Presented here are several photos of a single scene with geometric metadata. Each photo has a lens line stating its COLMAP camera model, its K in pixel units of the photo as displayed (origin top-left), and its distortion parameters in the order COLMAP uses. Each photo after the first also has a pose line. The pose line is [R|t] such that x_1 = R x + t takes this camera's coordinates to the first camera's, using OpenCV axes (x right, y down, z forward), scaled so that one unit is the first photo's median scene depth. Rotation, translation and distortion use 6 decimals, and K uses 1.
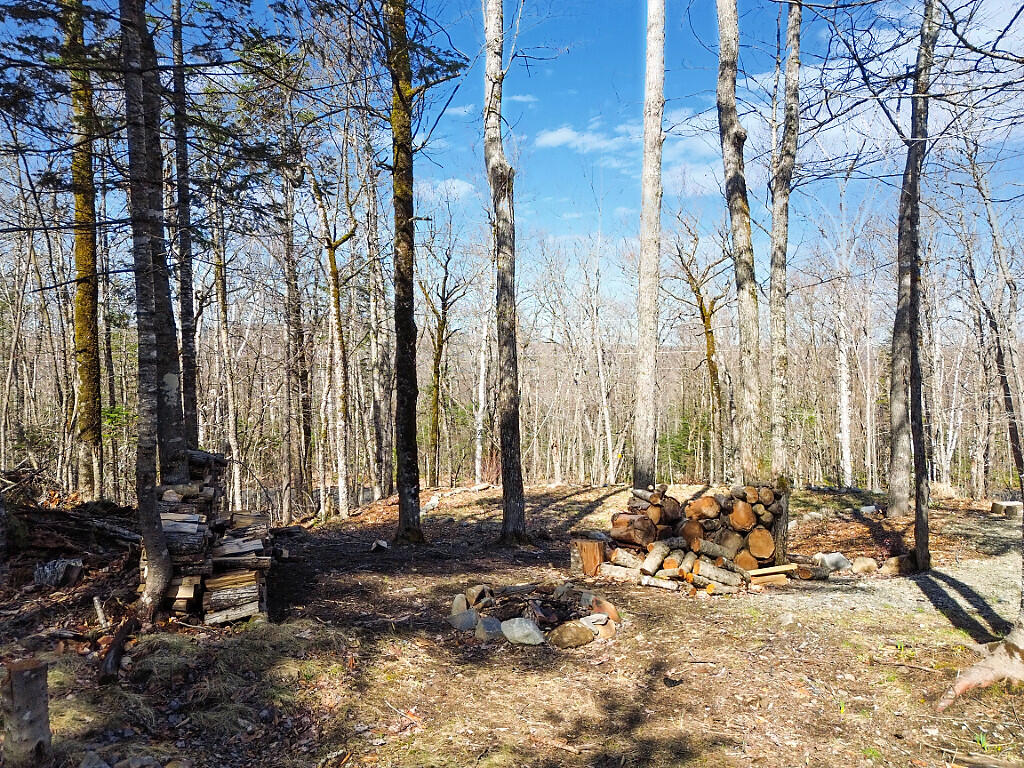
lens RADIAL K [[722.1, 0, 513.5], [0, 722.1, 378.2], [0, 0, 1]] dist [0.088602, -0.080250]
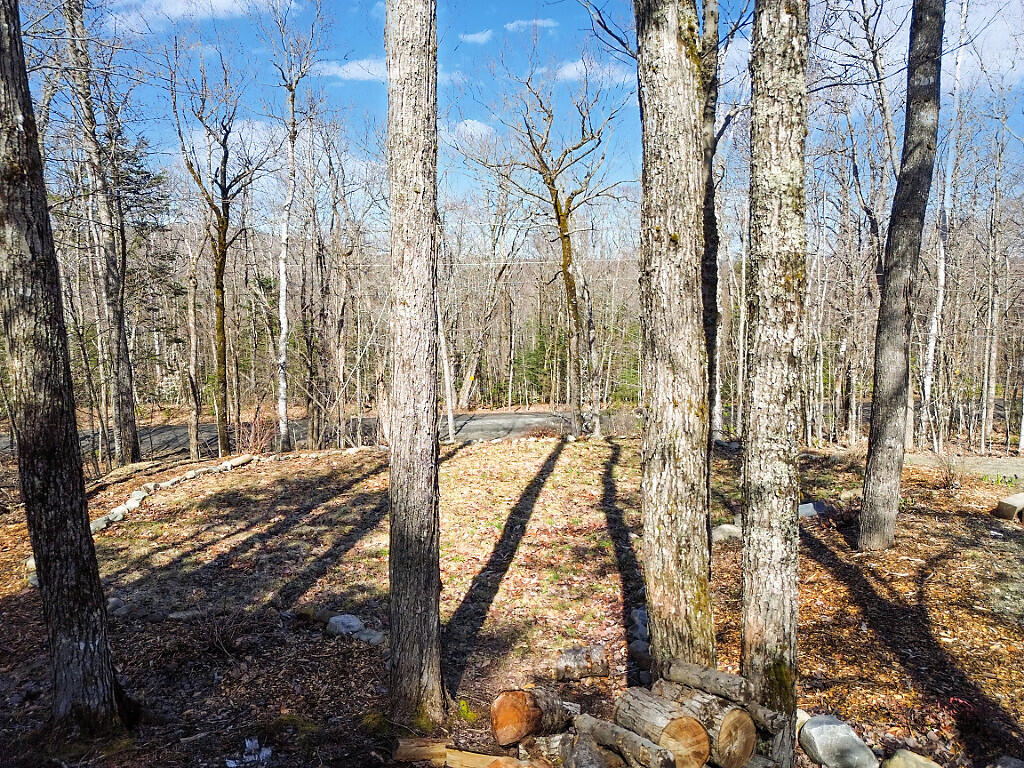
lens RADIAL K [[722.1, 0, 513.5], [0, 722.1, 378.2], [0, 0, 1]] dist [0.088602, -0.080250]
pose [[0.982067, -0.027714, 0.186483, 0.059046], [0.005109, 0.992686, 0.120621, -0.004937], [-0.188462, -0.117505, 0.975025, 0.210840]]
